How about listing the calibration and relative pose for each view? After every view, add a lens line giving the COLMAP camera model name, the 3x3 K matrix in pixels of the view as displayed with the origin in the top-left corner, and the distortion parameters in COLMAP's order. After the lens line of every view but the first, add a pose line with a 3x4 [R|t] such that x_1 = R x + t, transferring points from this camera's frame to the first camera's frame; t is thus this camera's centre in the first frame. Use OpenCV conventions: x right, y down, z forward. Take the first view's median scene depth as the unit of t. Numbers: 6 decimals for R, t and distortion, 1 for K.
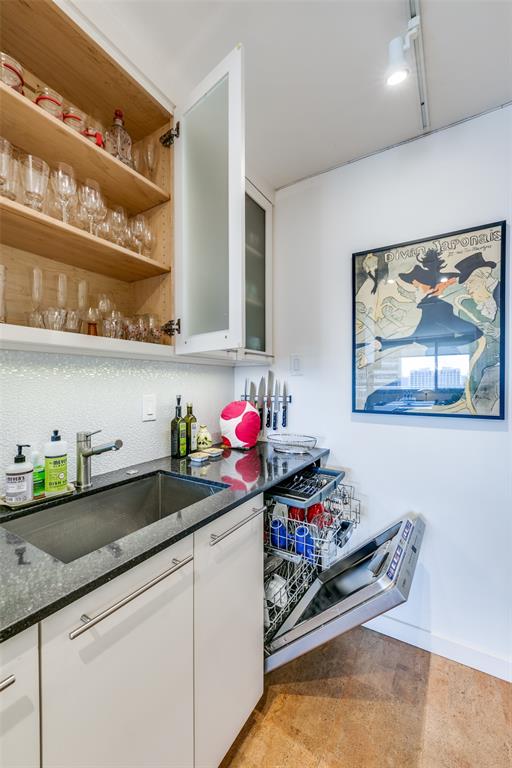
lens RADIAL K [[312.5, 0, 256.0], [0, 312.5, 384.0], [0, 0, 1]] dist [0.000725, 0.000009]
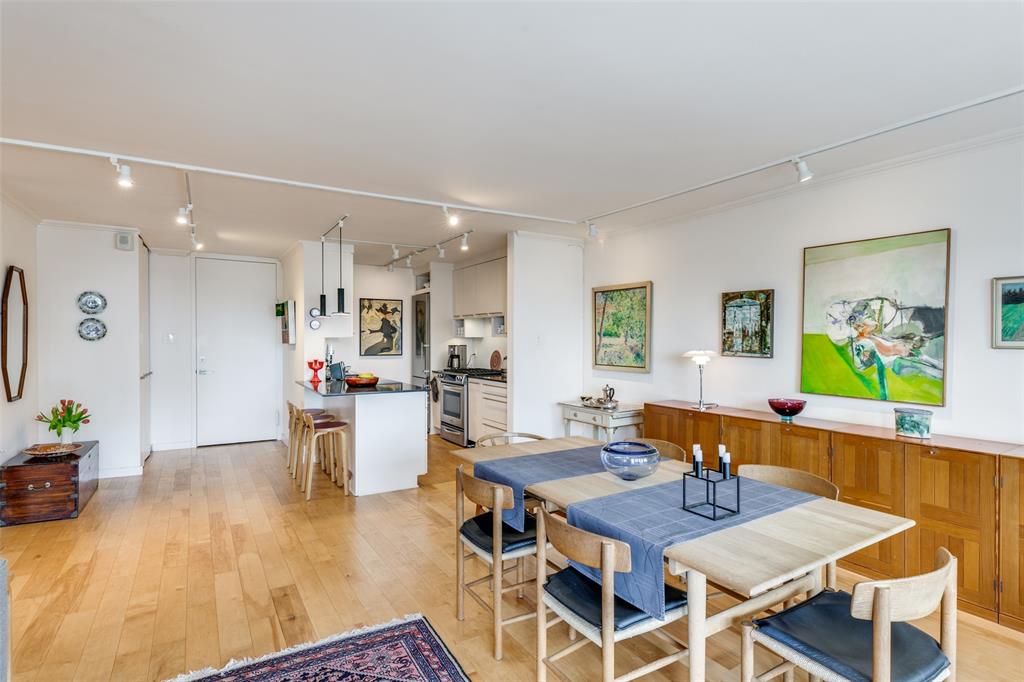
lens RADIAL K [[522.2, 0, 512.0], [0, 522.2, 341.0], [0, 0, 1]] dist [0.000309, 0.000017]
pose [[0.458631, -0.001087, 0.888626, -3.322466], [0.002146, 0.999998, 0.000115, -0.038959], [-0.888624, 0.001854, 0.458633, -2.411122]]
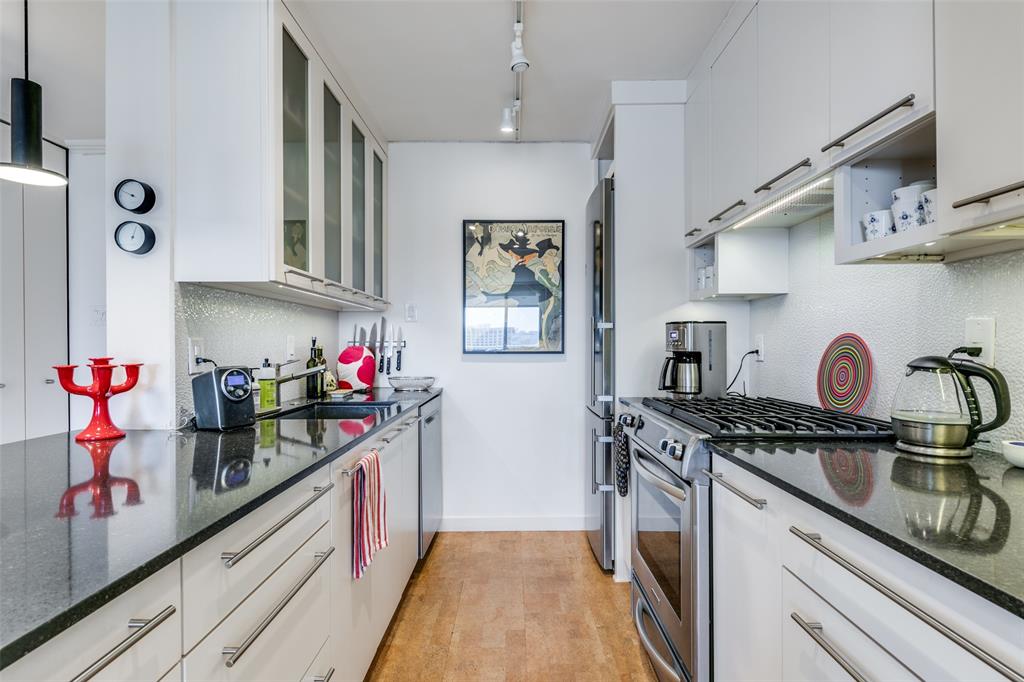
lens RADIAL K [[505.1, 0, 513.7], [0, 505.1, 343.0], [0, 0, 1]] dist [0.022126, -0.018709]
pose [[0.851488, 0.001432, 0.524372, -0.564995], [0.002210, 0.999978, -0.006319, 0.067713], [-0.524369, 0.006540, 0.851466, -0.776085]]
